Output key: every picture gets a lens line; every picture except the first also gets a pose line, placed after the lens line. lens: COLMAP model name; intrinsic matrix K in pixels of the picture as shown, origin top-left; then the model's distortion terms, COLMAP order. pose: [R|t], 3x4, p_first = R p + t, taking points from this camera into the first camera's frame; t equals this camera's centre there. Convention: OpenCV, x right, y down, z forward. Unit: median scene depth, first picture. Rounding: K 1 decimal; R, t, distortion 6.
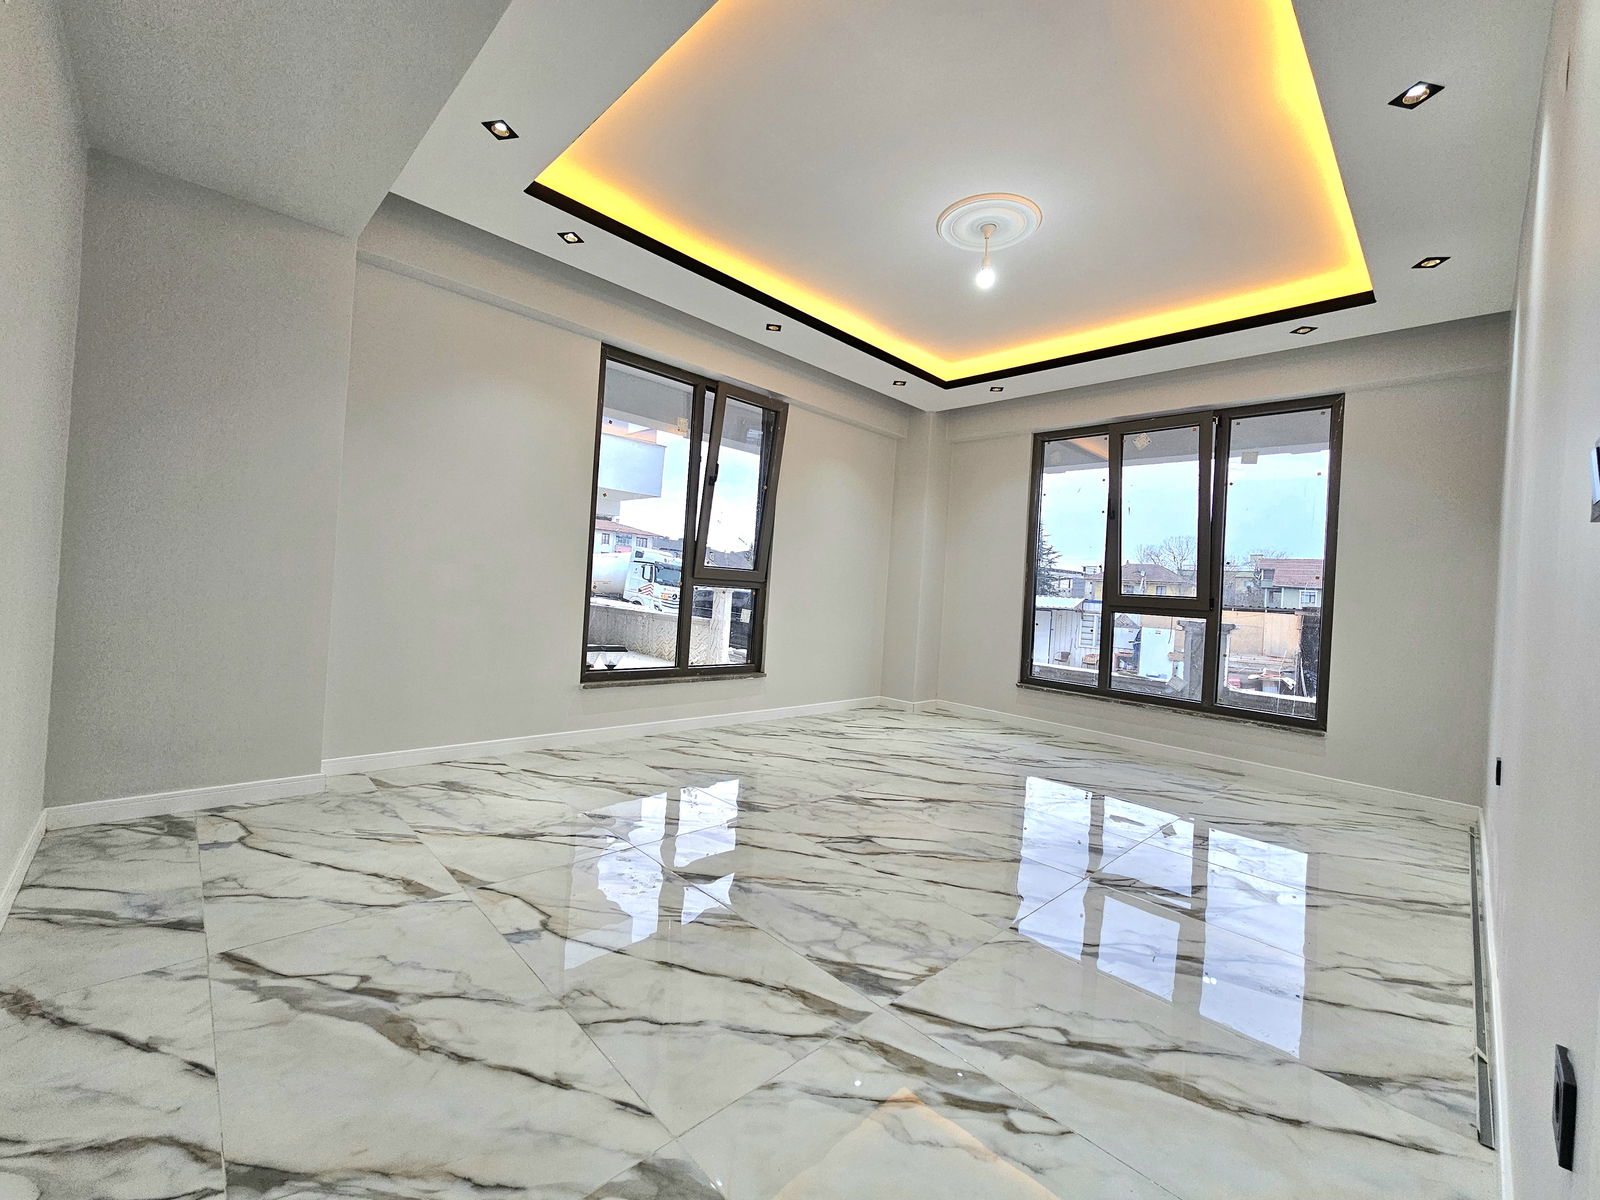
lens RADIAL K [[653.1, 0, 798.6], [0, 653.1, 586.5], [0, 0, 1]] dist [-0.000296, -0.000141]
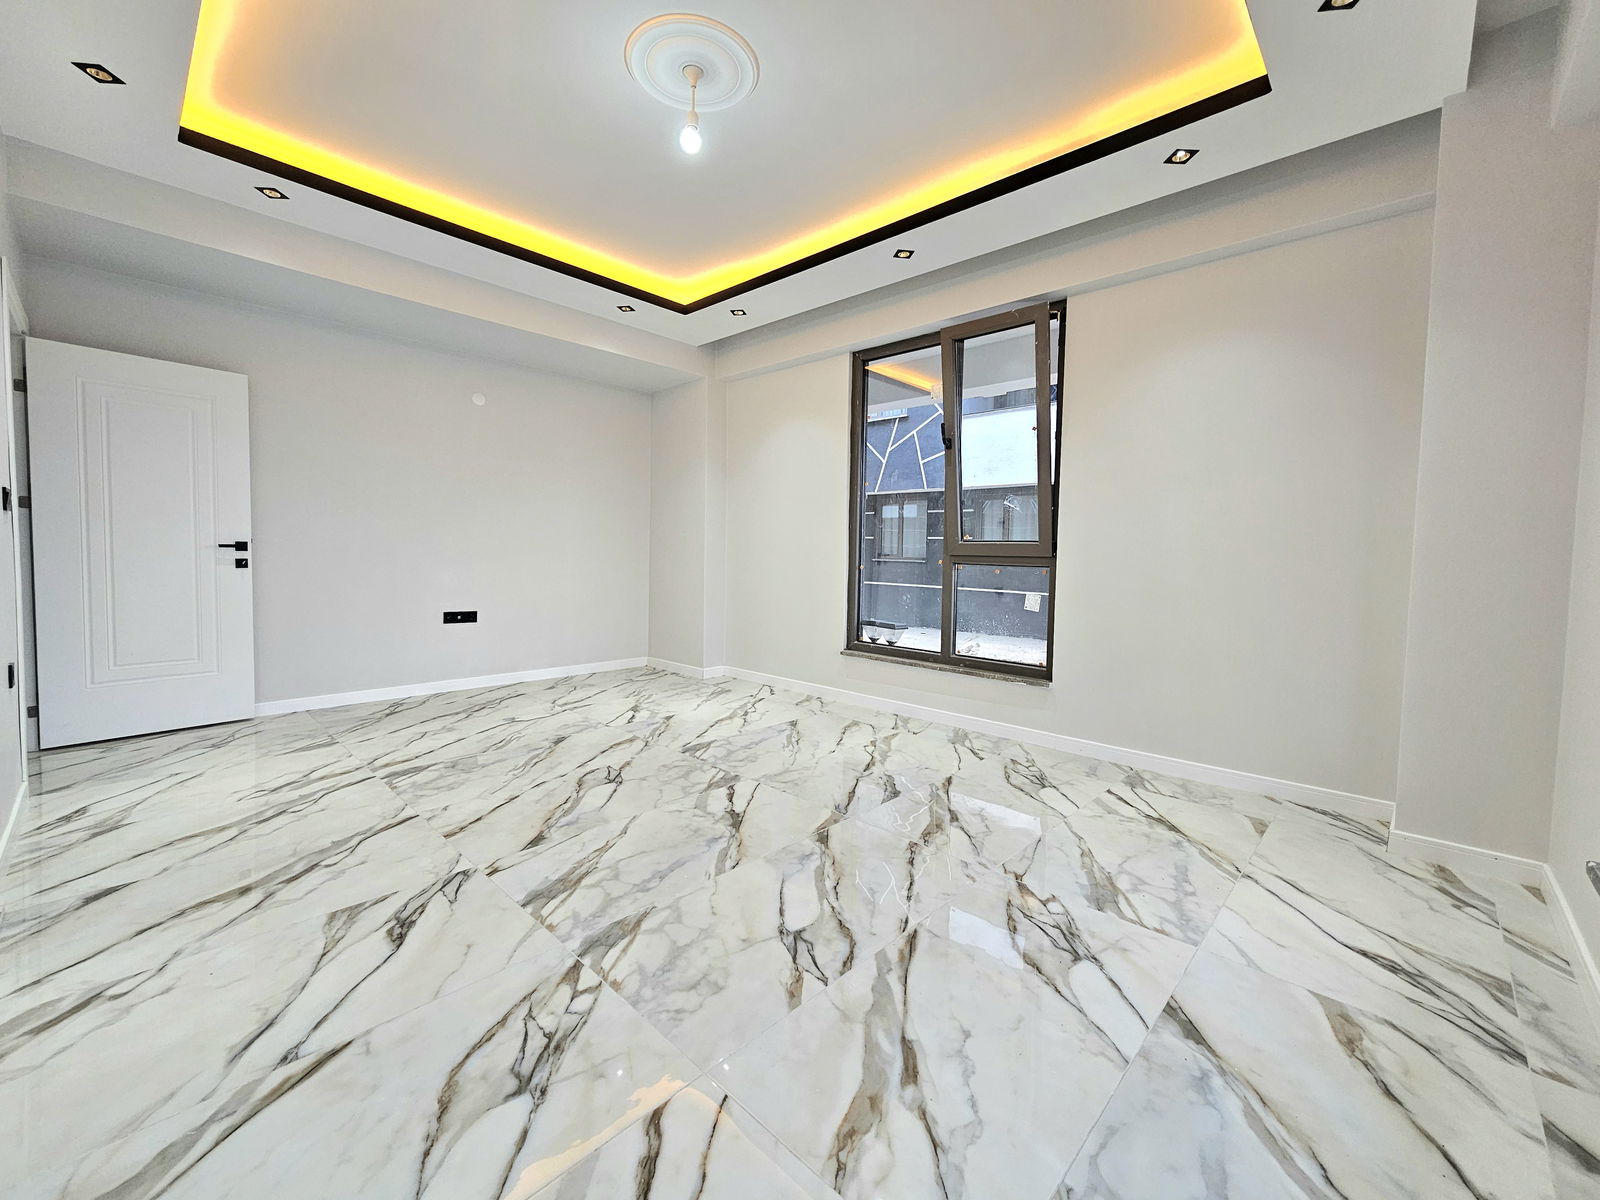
lens RADIAL K [[653.1, 0, 798.6], [0, 653.1, 586.5], [0, 0, 1]] dist [-0.000296, -0.000141]
pose [[0.040946, -0.012901, -0.999078, 1.336311], [-0.015060, 0.999795, -0.013528, 0.082433], [0.999048, 0.015601, 0.040744, 1.396725]]
